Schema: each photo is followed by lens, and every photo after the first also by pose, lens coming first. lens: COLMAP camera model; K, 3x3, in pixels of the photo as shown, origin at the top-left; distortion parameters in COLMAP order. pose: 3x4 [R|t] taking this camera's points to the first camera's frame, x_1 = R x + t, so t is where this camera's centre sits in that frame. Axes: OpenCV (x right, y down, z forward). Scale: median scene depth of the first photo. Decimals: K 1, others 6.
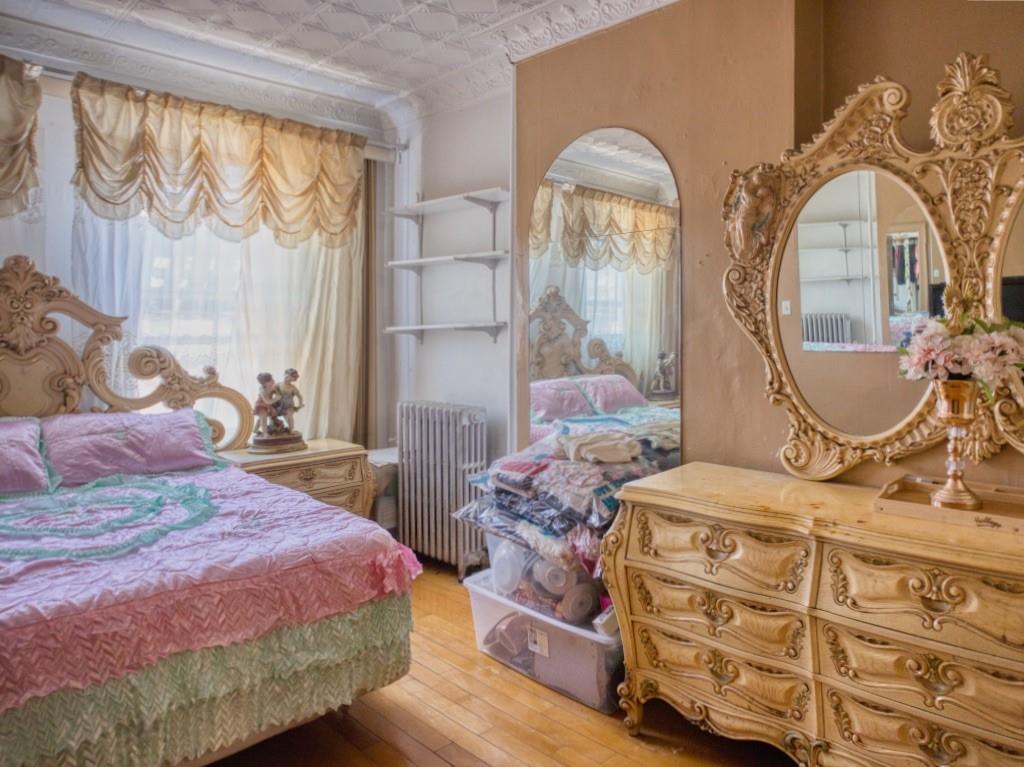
lens RADIAL K [[709.0, 0, 543.8], [0, 709.0, 342.4], [0, 0, 1]] dist [-0.026692, 0.024452]
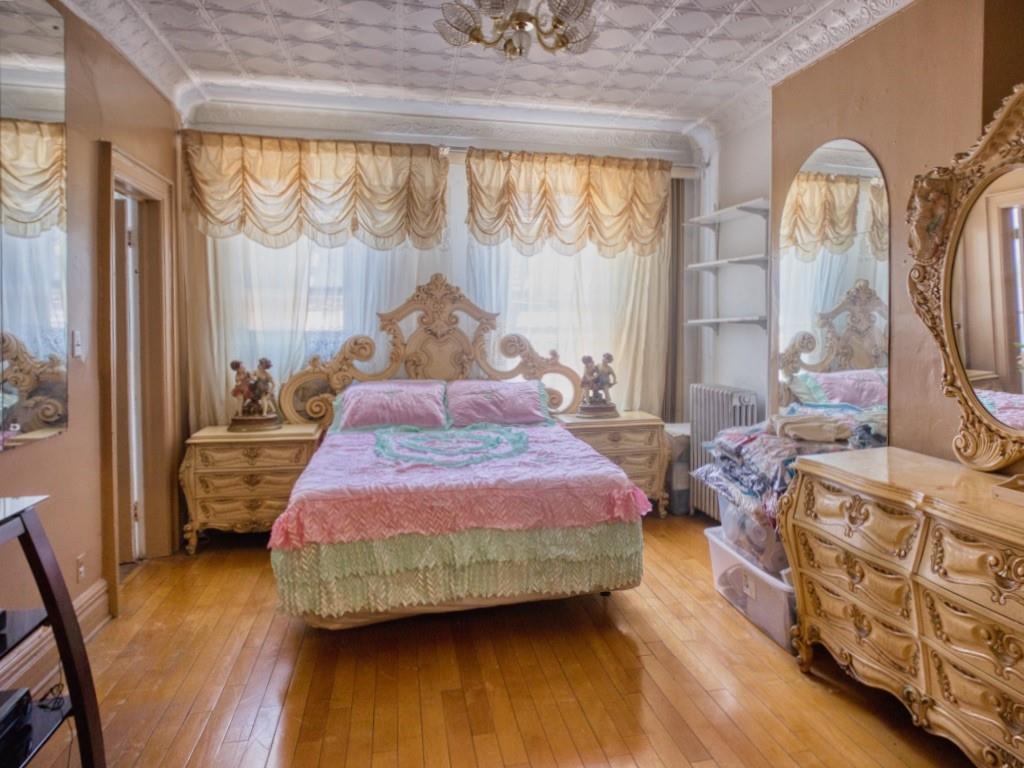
lens RADIAL K [[730.2, 0, 562.7], [0, 730.2, 341.1], [0, 0, 1]] dist [-0.031963, 0.047300]
pose [[0.839258, 0.015848, -0.543502, 0.338951], [-0.009564, 0.999851, 0.014386, -0.003132], [0.543649, -0.006876, 0.839285, -0.172949]]
